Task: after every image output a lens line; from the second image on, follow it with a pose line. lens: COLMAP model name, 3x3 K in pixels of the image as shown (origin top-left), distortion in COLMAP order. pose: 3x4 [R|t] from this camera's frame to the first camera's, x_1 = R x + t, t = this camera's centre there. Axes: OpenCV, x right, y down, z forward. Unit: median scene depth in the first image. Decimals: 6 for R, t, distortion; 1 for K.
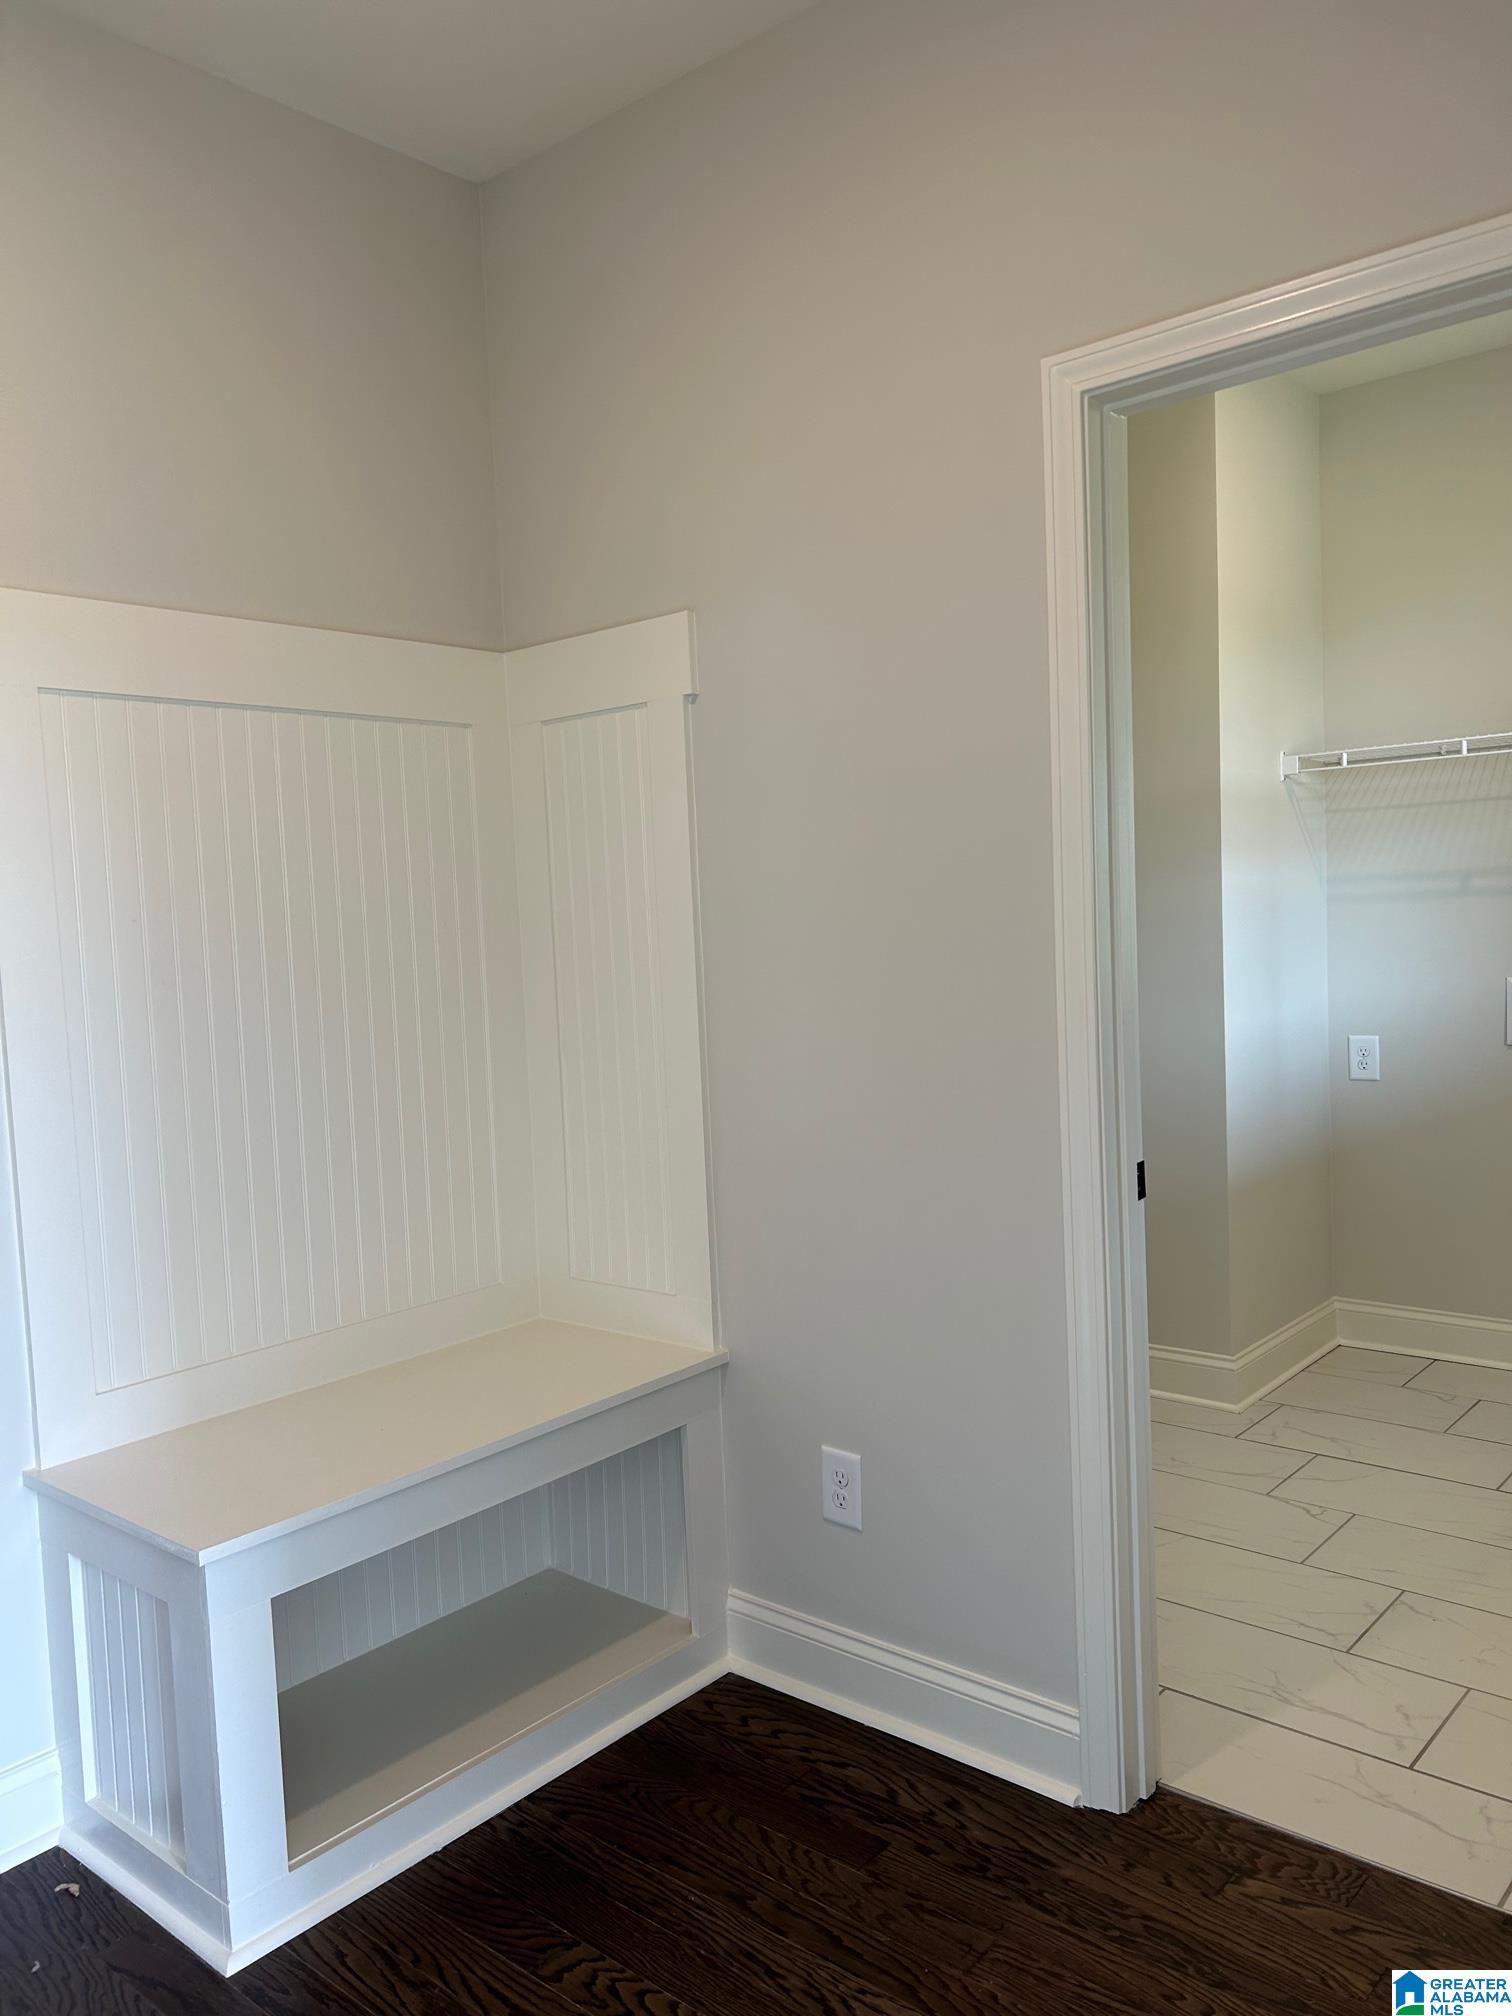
lens RADIAL K [[1526.4, 0, 773.2], [0, 1526.4, 1013.4], [0, 0, 1]] dist [0.031552, -0.046752]
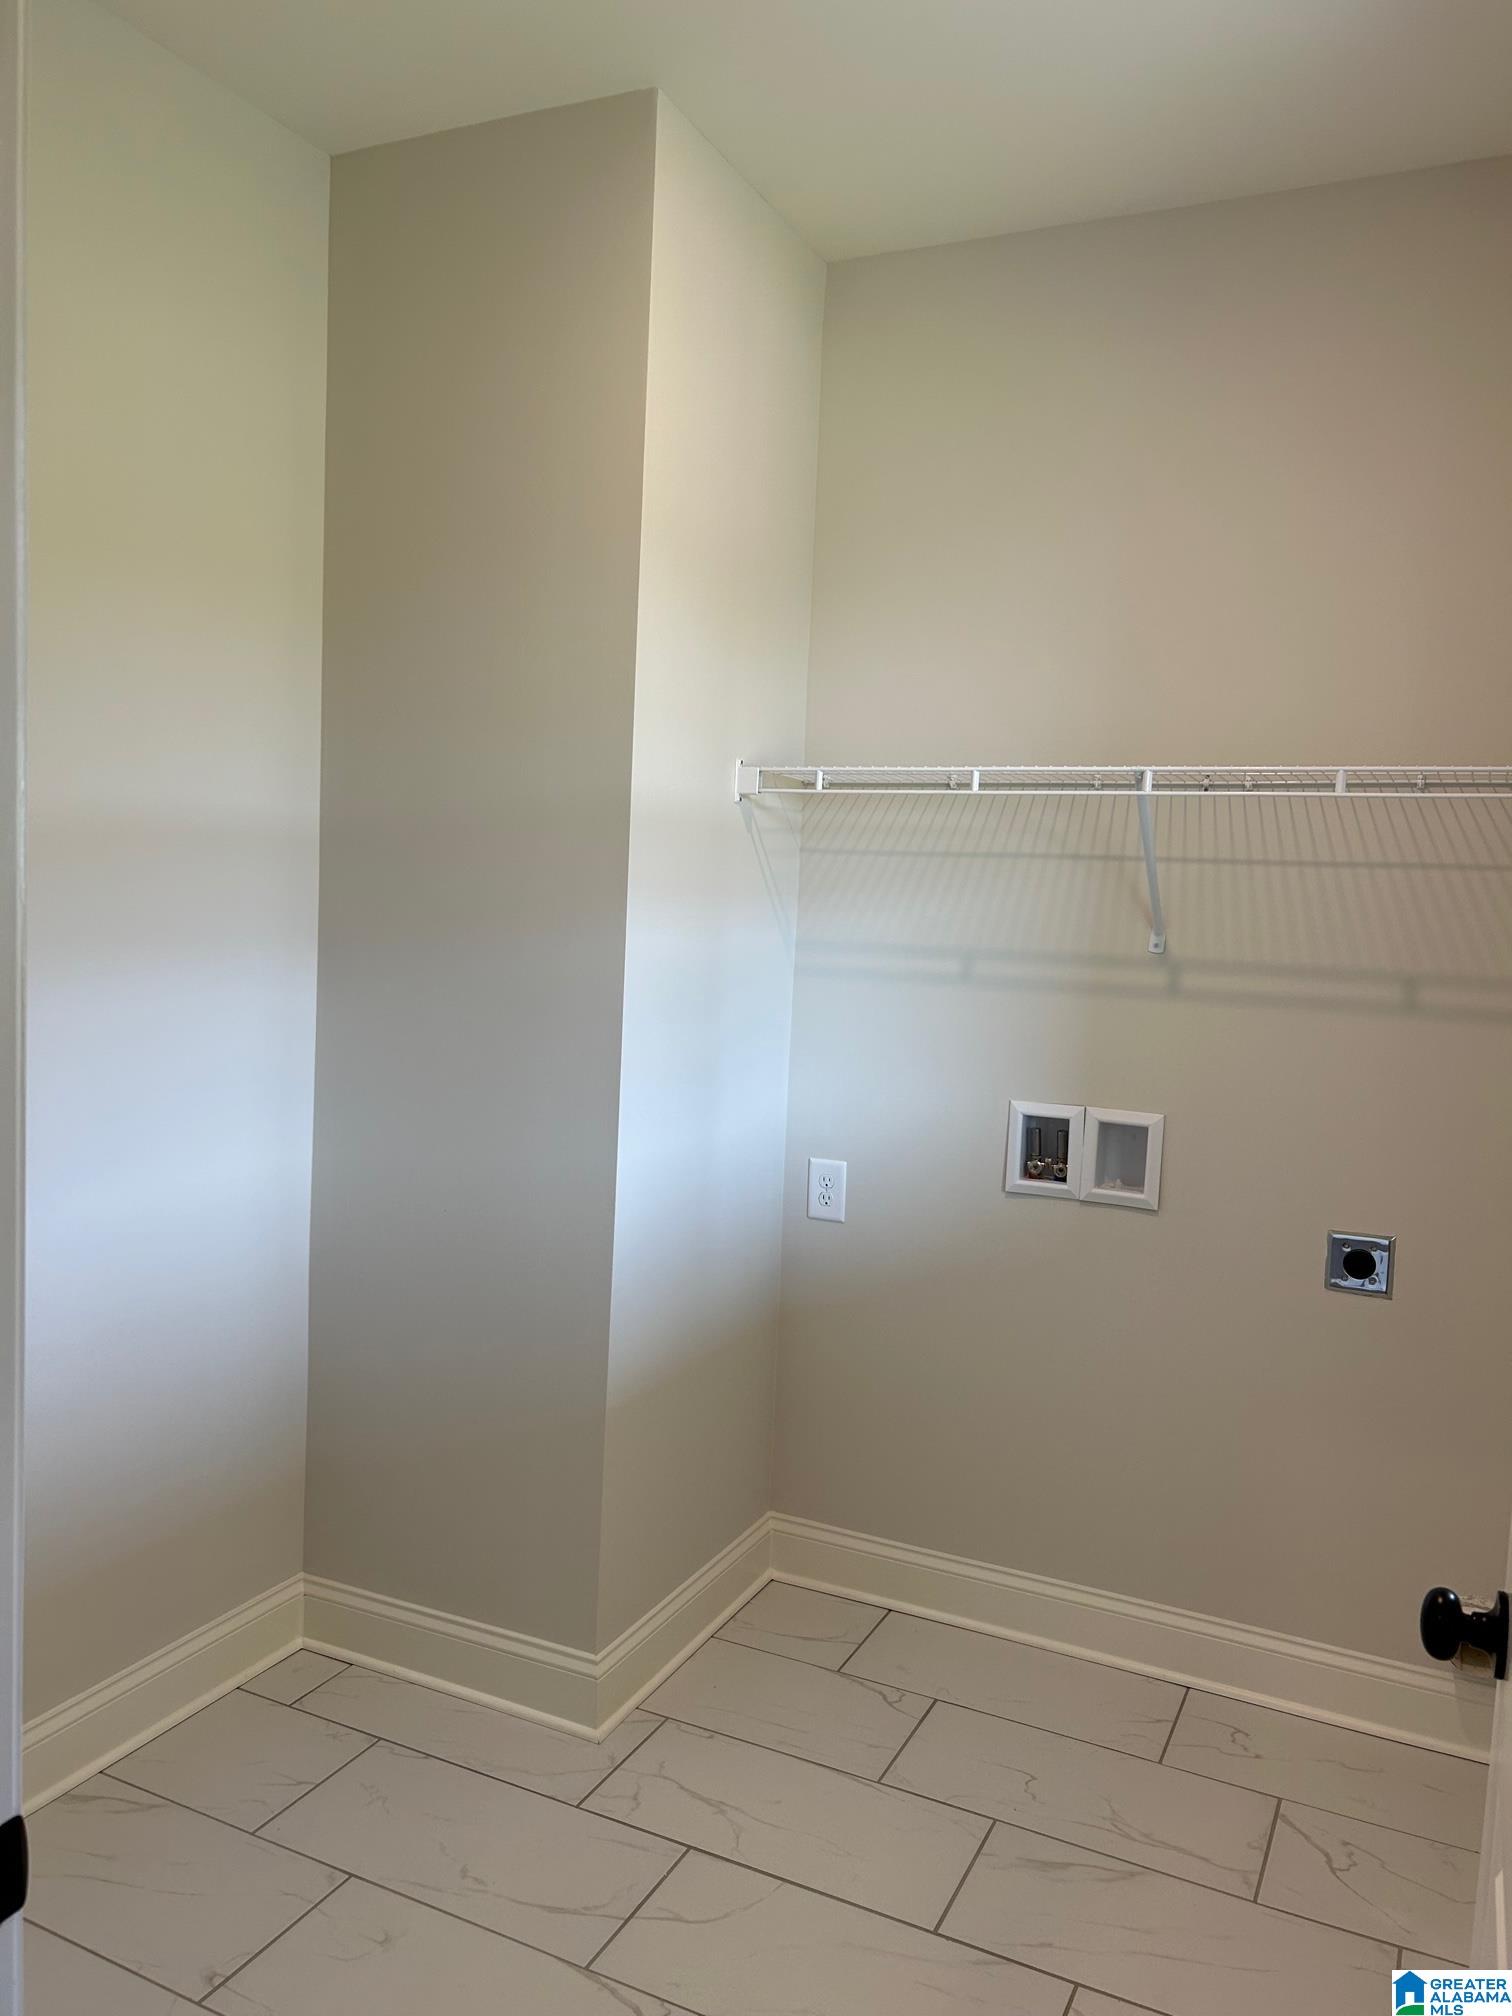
lens RADIAL K [[1526.4, 0, 745.5], [0, 1526.4, 1002.1], [0, 0, 1]] dist [0.031552, -0.046752]
pose [[0.963249, 0.066950, 0.260134, 0.159104], [-0.067263, 0.997706, -0.007708, -0.054622], [-0.260053, -0.010072, 0.965542, 0.320690]]
